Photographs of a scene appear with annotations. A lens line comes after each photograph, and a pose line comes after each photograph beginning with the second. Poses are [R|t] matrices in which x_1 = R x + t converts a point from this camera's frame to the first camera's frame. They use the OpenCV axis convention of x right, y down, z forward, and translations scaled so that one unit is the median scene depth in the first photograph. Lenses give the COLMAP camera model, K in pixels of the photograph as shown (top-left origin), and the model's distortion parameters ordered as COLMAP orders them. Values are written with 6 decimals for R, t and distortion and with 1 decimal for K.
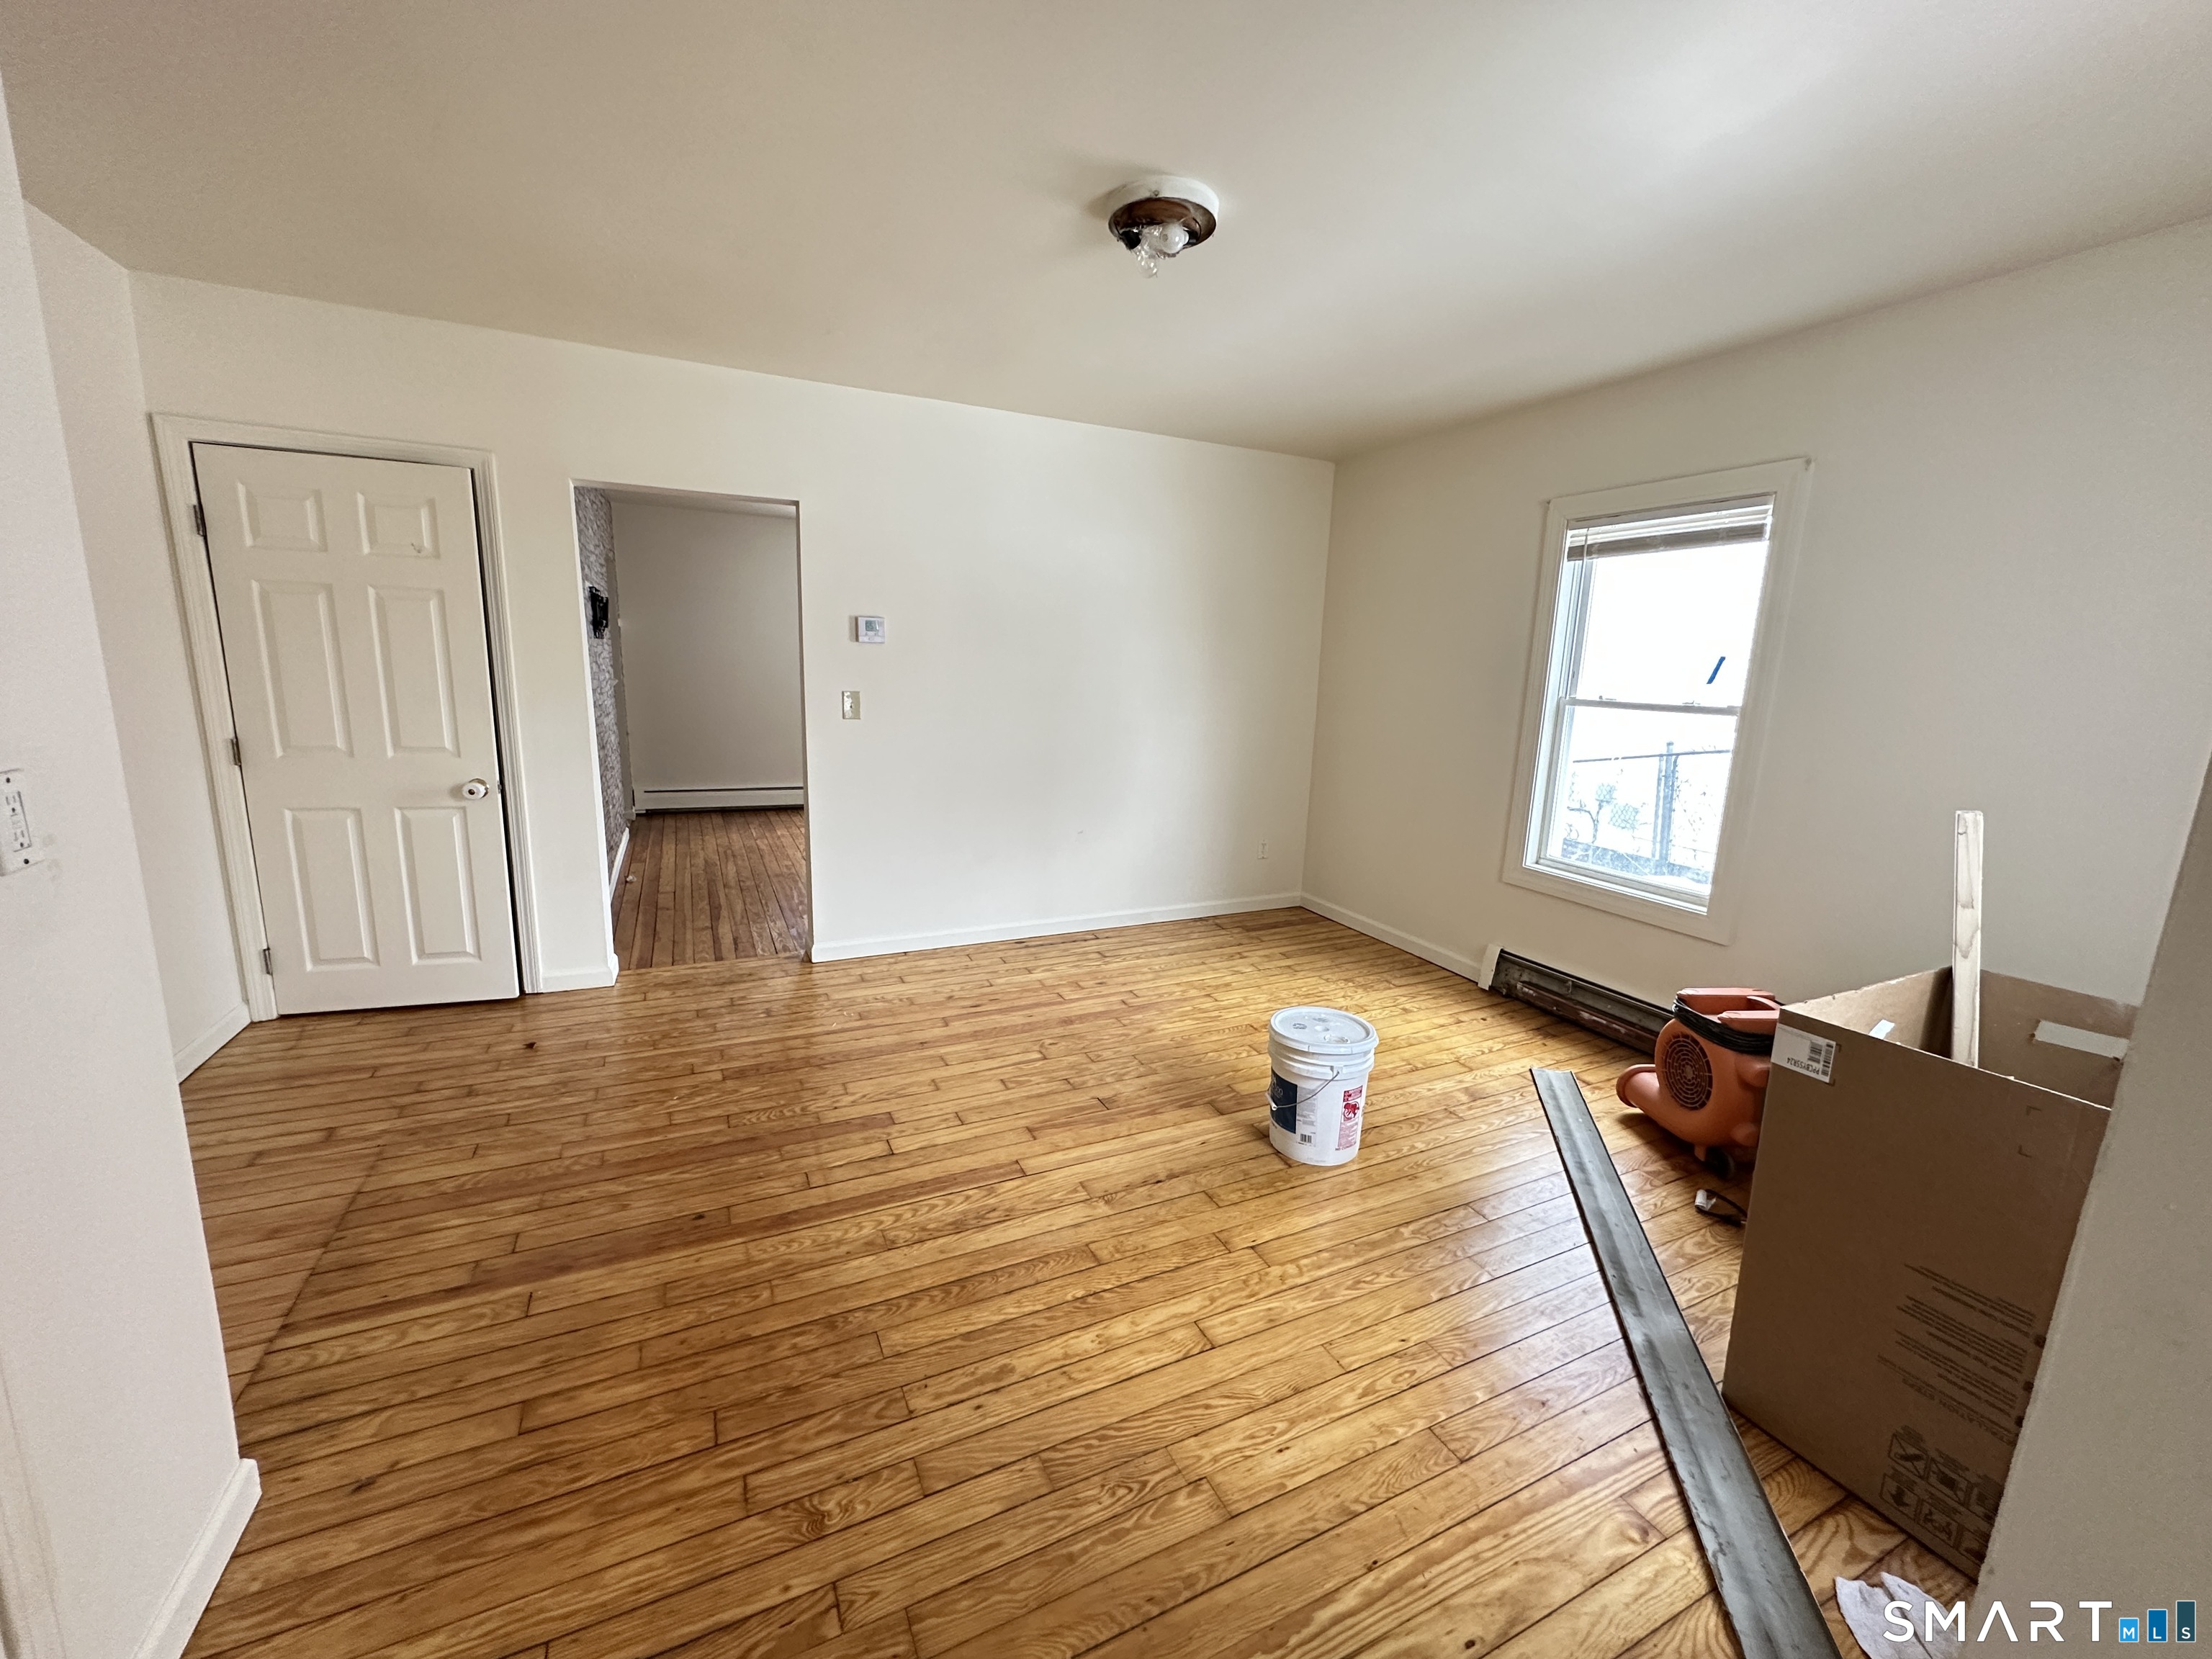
lens RADIAL K [[876.0, 0, 1118.6], [0, 876.0, 833.4], [0, 0, 1]] dist [-0.001306, 0.000273]
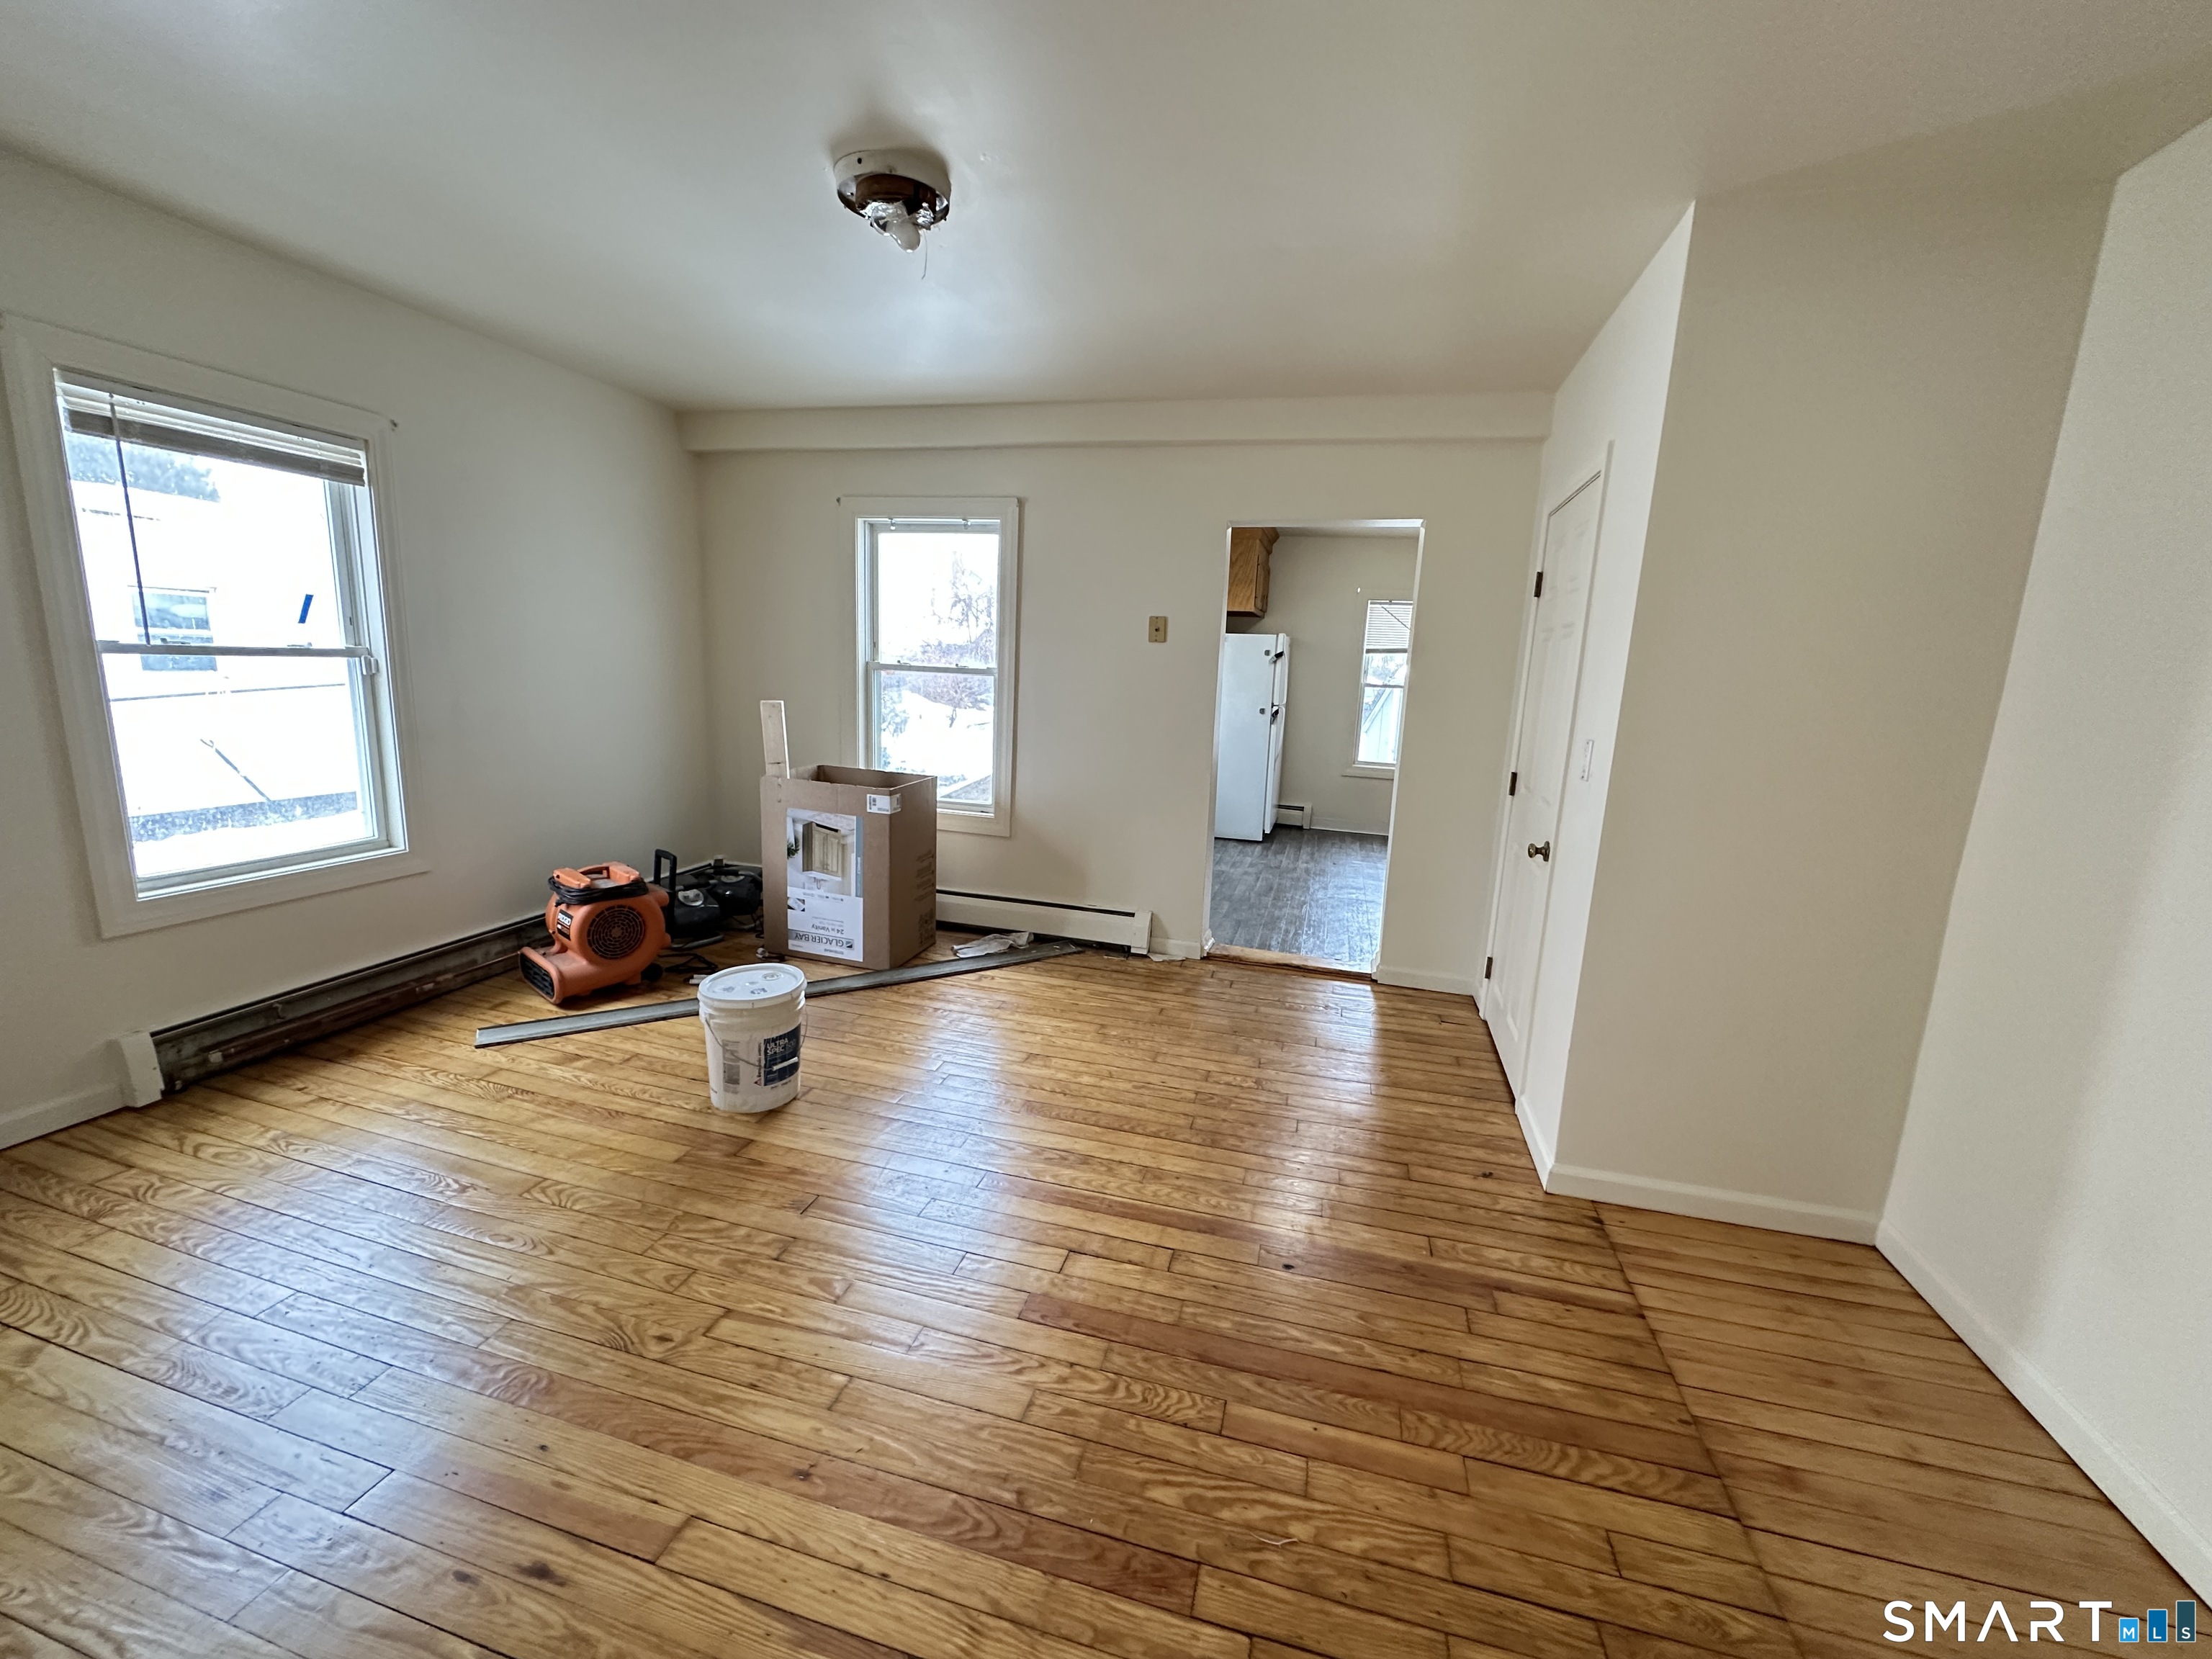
lens RADIAL K [[876.0, 0, 1107.2], [0, 876.0, 821.6], [0, 0, 1]] dist [-0.001306, 0.000273]
pose [[-0.748716, -0.183850, 0.636885, -0.717639], [0.057886, 0.938967, 0.339103, -0.290714], [-0.660358, 0.290759, -0.692377, 1.392586]]
